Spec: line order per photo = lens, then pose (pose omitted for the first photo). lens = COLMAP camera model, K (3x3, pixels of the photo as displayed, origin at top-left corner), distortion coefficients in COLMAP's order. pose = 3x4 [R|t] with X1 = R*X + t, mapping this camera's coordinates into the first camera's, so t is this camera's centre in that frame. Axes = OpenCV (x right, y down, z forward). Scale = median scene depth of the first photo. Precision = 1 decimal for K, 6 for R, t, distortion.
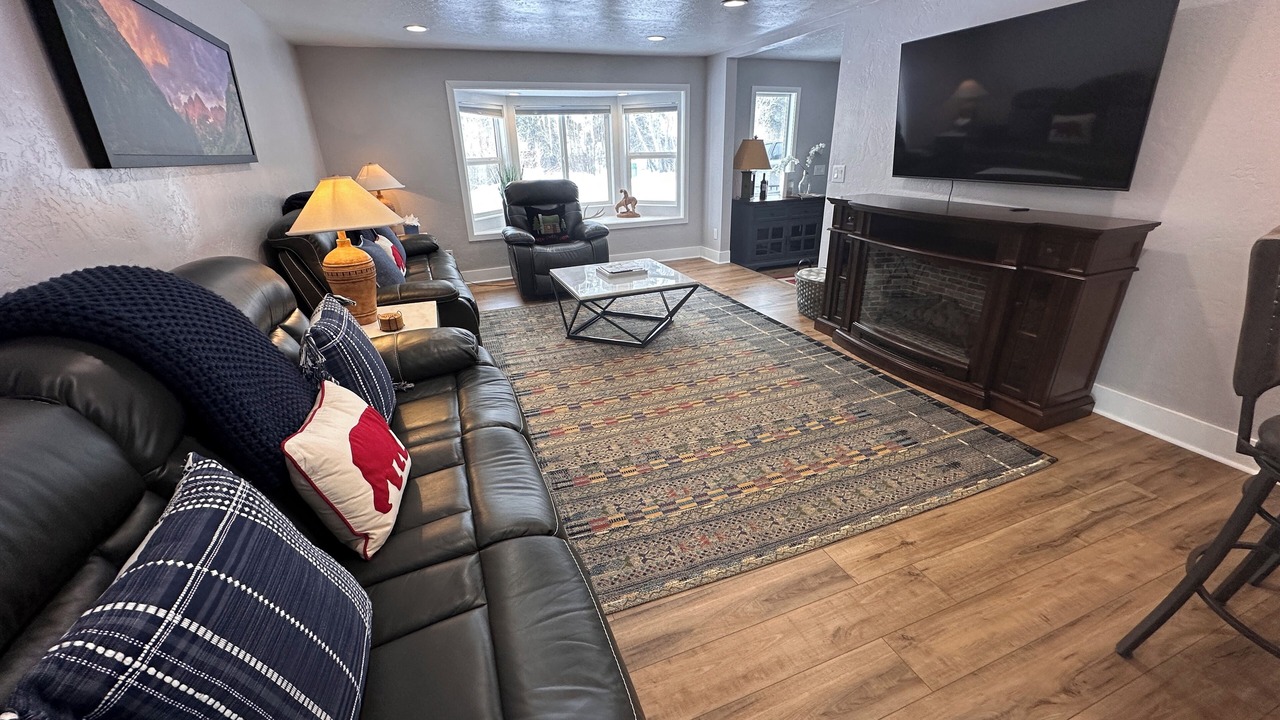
lens RADIAL K [[511.3, 0, 639.1], [0, 511.3, 355.8], [0, 0, 1]] dist [-0.000667, -0.000037]
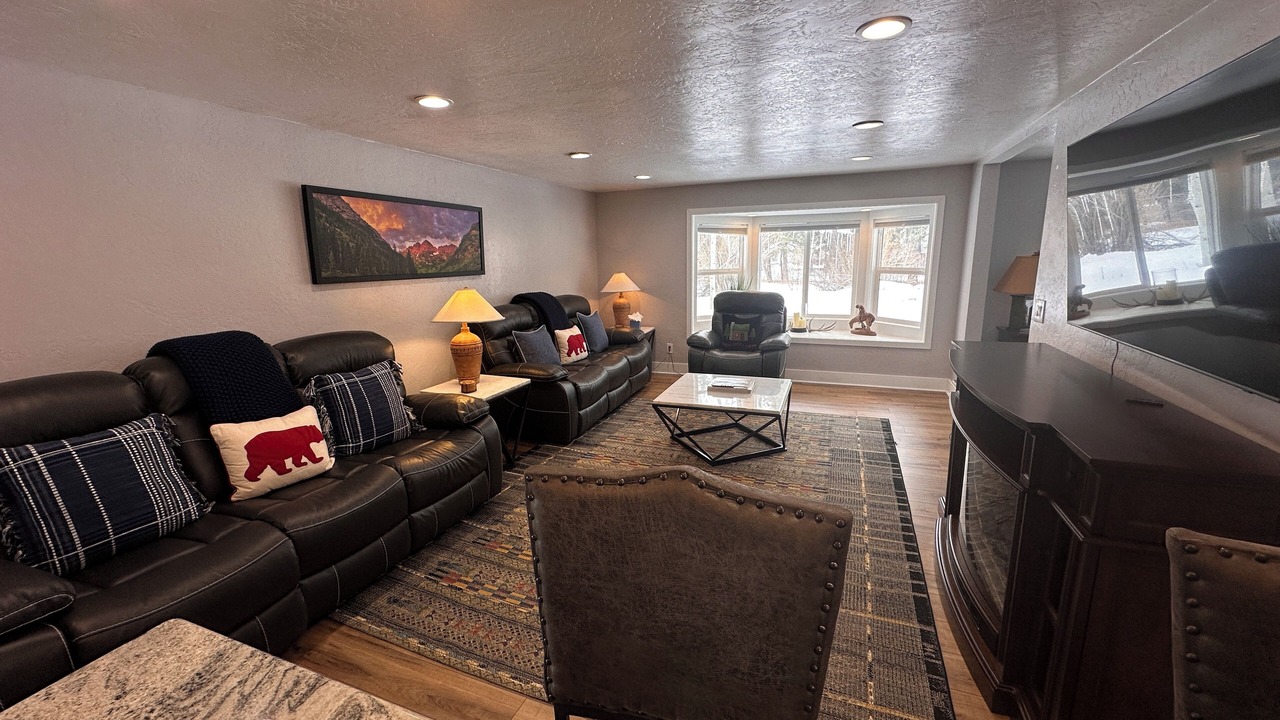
lens RADIAL K [[511.3, 0, 639.1], [0, 511.3, 355.8], [0, 0, 1]] dist [-0.000667, -0.000037]
pose [[0.730037, 0.144246, -0.668012, 0.508576], [-0.259842, 0.962648, -0.076101, -0.103200], [0.632083, 0.229134, 0.740249, 0.138858]]
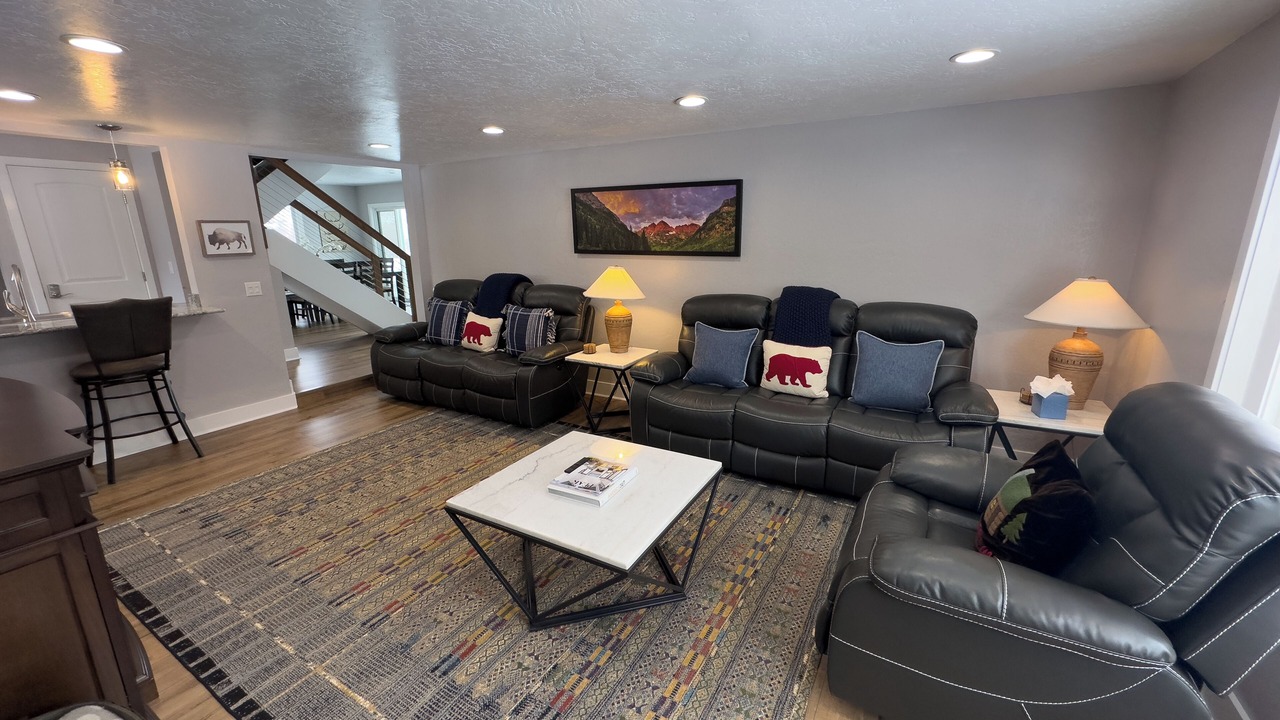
lens RADIAL K [[511.3, 0, 639.1], [0, 511.3, 355.8], [0, 0, 1]] dist [-0.000667, -0.000037]
pose [[-0.785805, 0.180955, -0.591409, 0.246861], [-0.204495, 0.826437, 0.524580, -0.608406], [0.583688, 0.533158, -0.612414, 1.347293]]
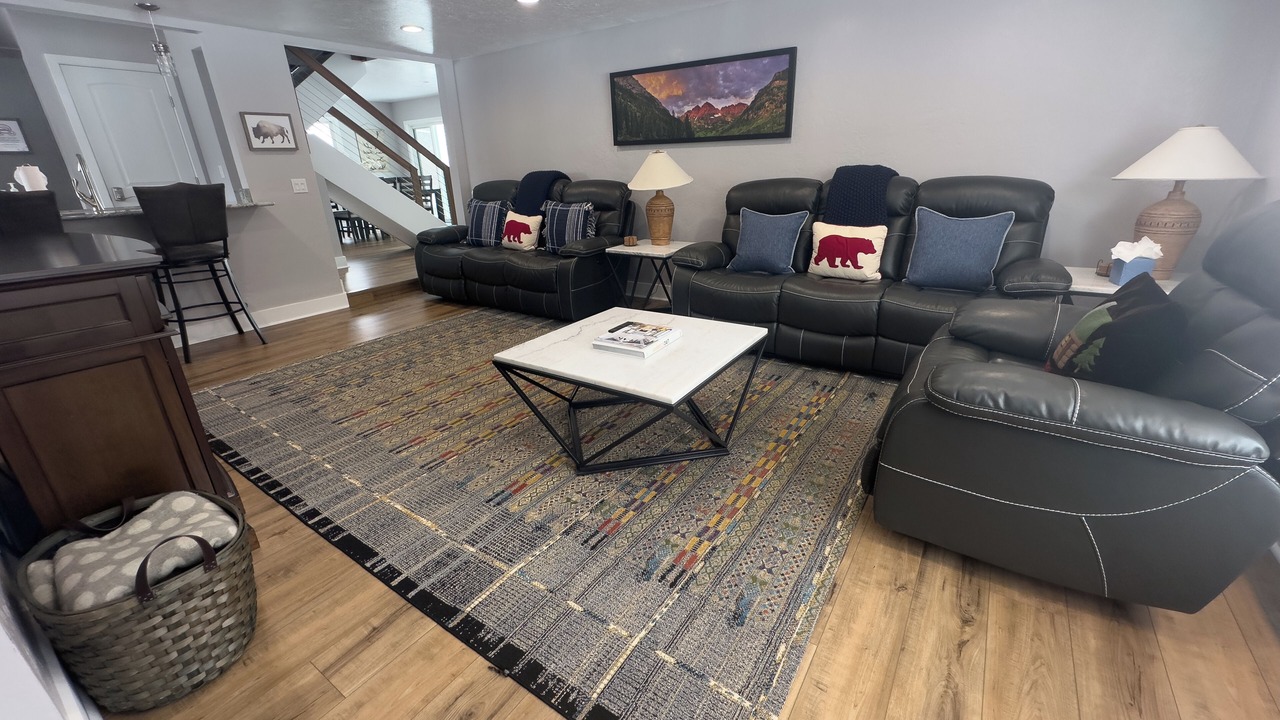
lens RADIAL K [[511.3, 0, 639.1], [0, 511.3, 355.8], [0, 0, 1]] dist [-0.000667, -0.000037]
pose [[-0.826711, 0.245164, -0.506402, 0.265934], [-0.165532, 0.754244, 0.635386, -0.529894], [0.537725, 0.609106, -0.582959, 1.386850]]
